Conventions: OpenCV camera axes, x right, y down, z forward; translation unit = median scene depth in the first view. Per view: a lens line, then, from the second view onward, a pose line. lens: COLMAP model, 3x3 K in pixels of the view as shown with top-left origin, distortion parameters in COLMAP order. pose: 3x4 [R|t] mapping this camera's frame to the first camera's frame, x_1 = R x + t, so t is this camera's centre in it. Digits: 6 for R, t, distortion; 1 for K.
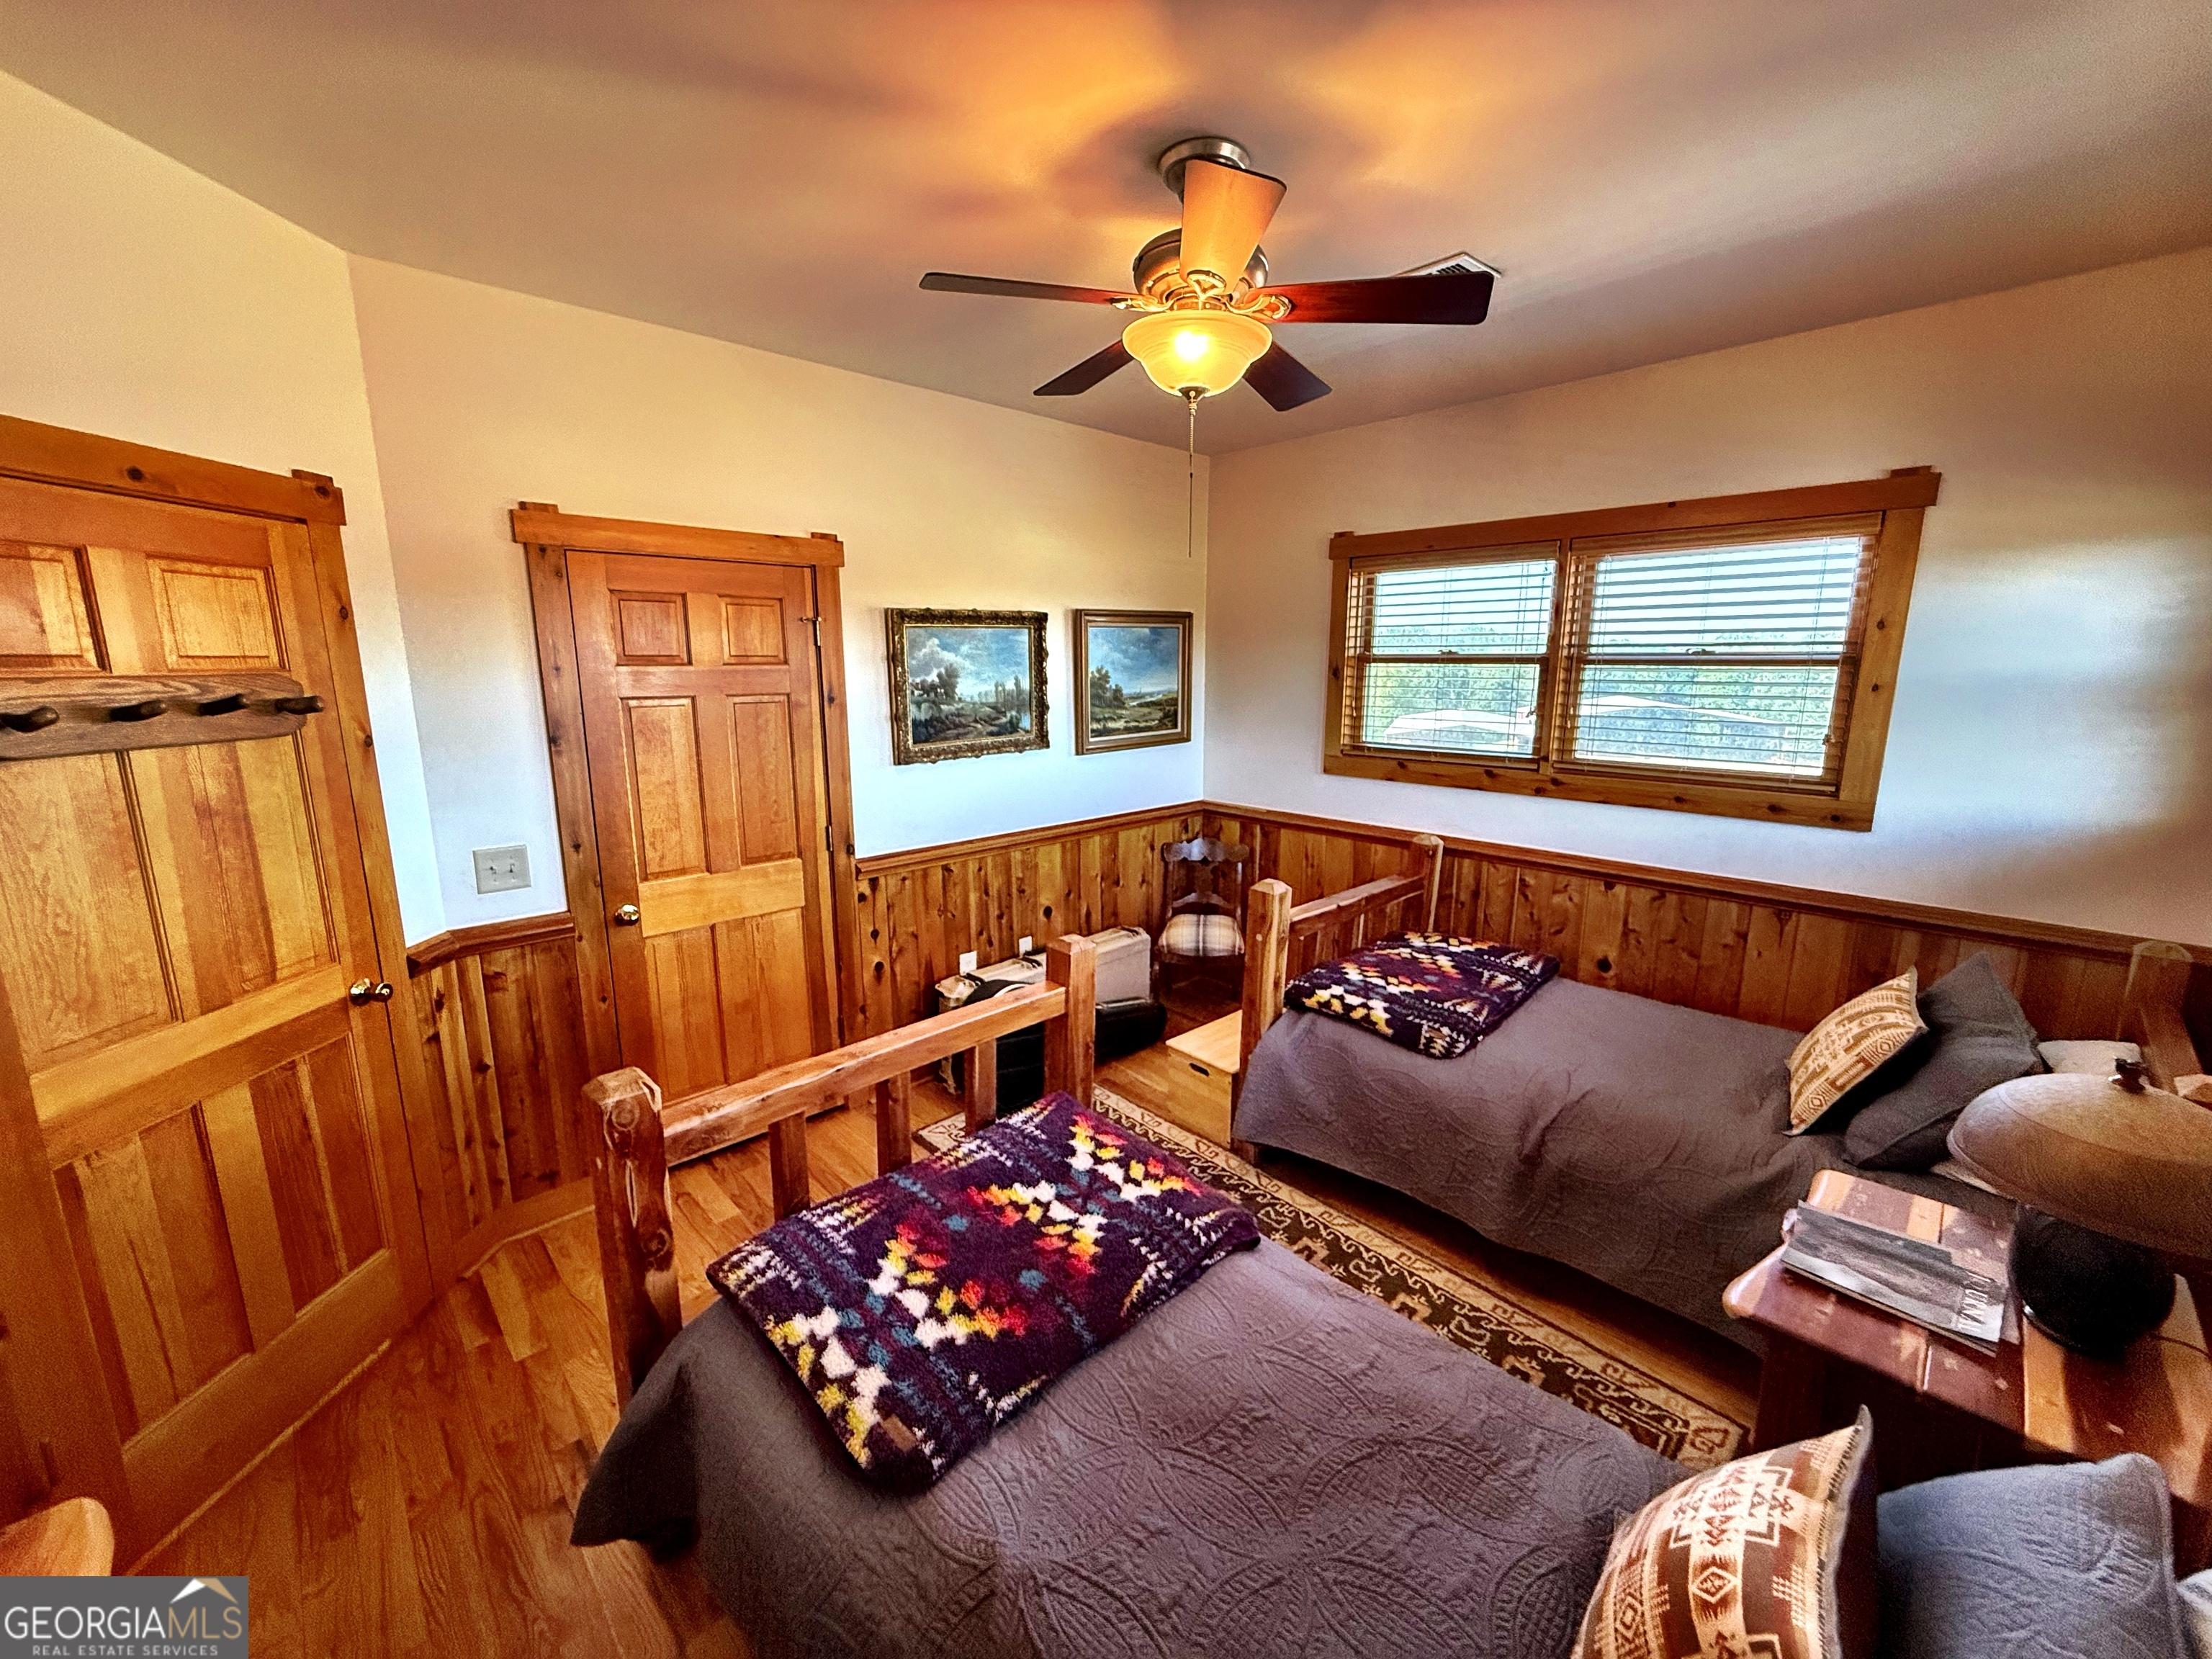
lens RADIAL K [[883.5, 0, 1106.0], [0, 883.5, 829.5], [0, 0, 1]] dist [0.001365, 0.000545]
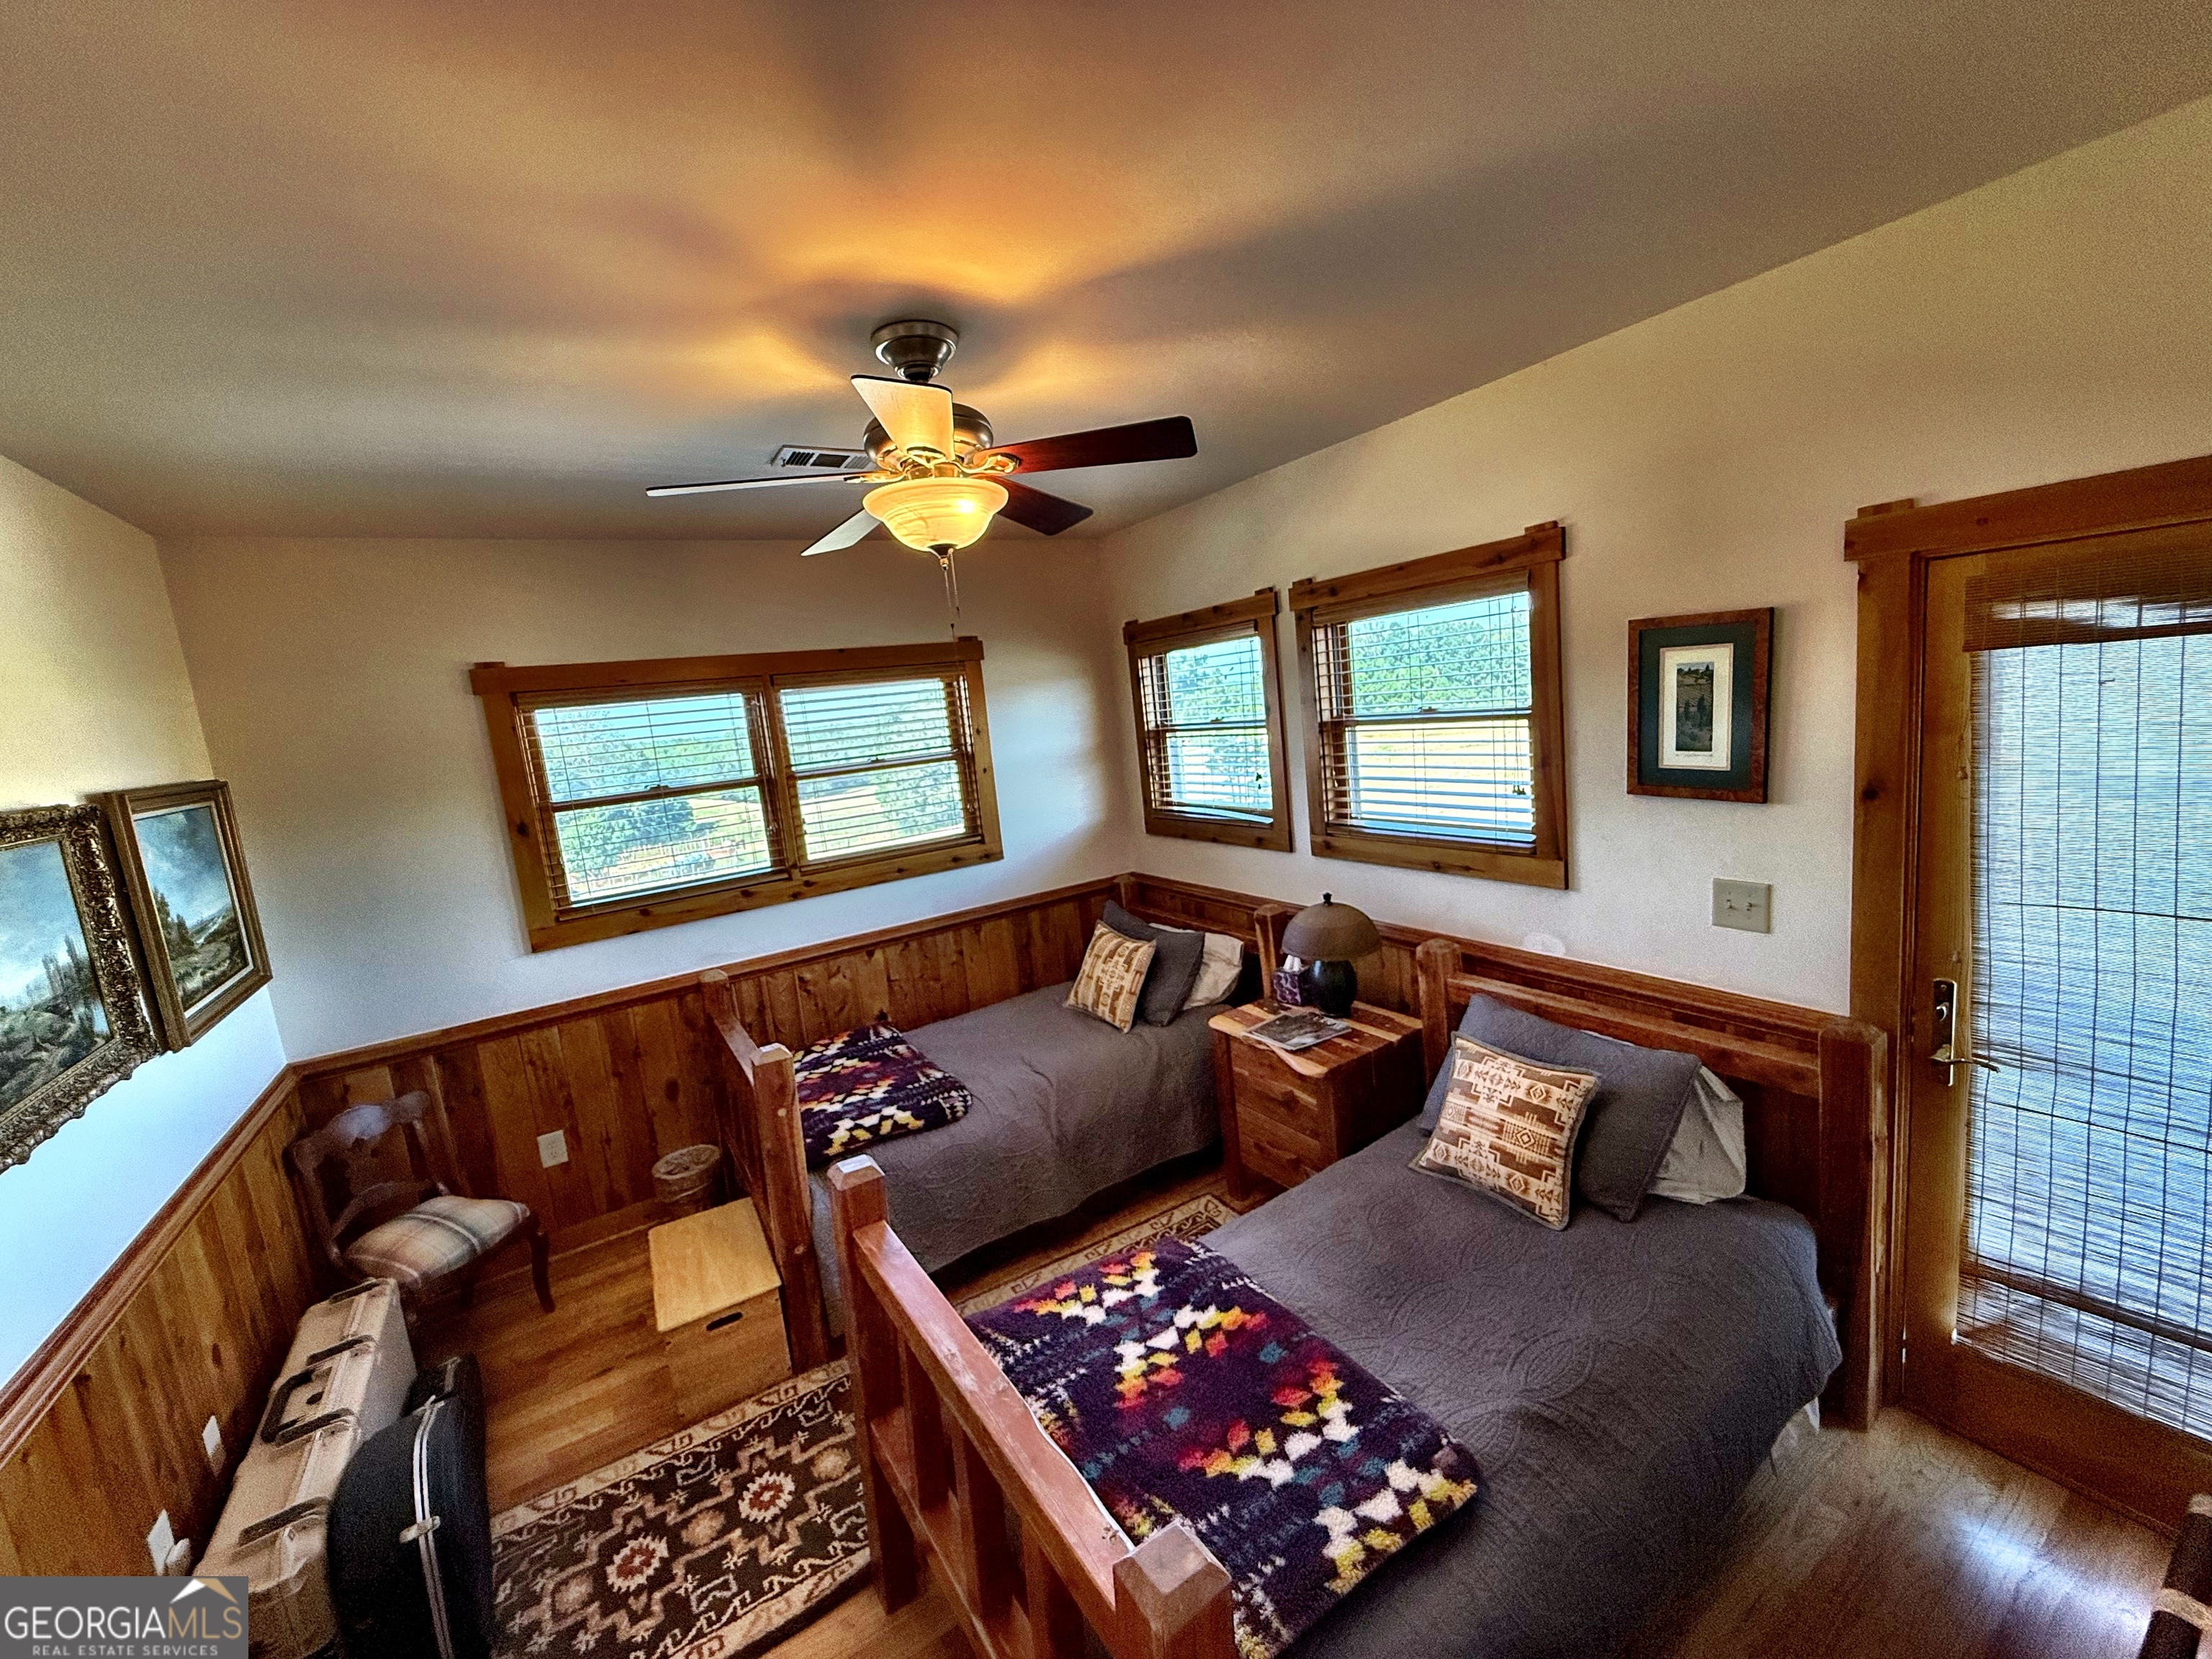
lens RADIAL K [[883.5, 0, 1106.0], [0, 883.5, 829.5], [0, 0, 1]] dist [0.001365, 0.000545]
pose [[0.200859, -0.163060, 0.965954, -0.575245], [0.286043, 0.952840, 0.101367, -0.146124], [-0.936928, 0.255944, 0.238029, 0.415725]]
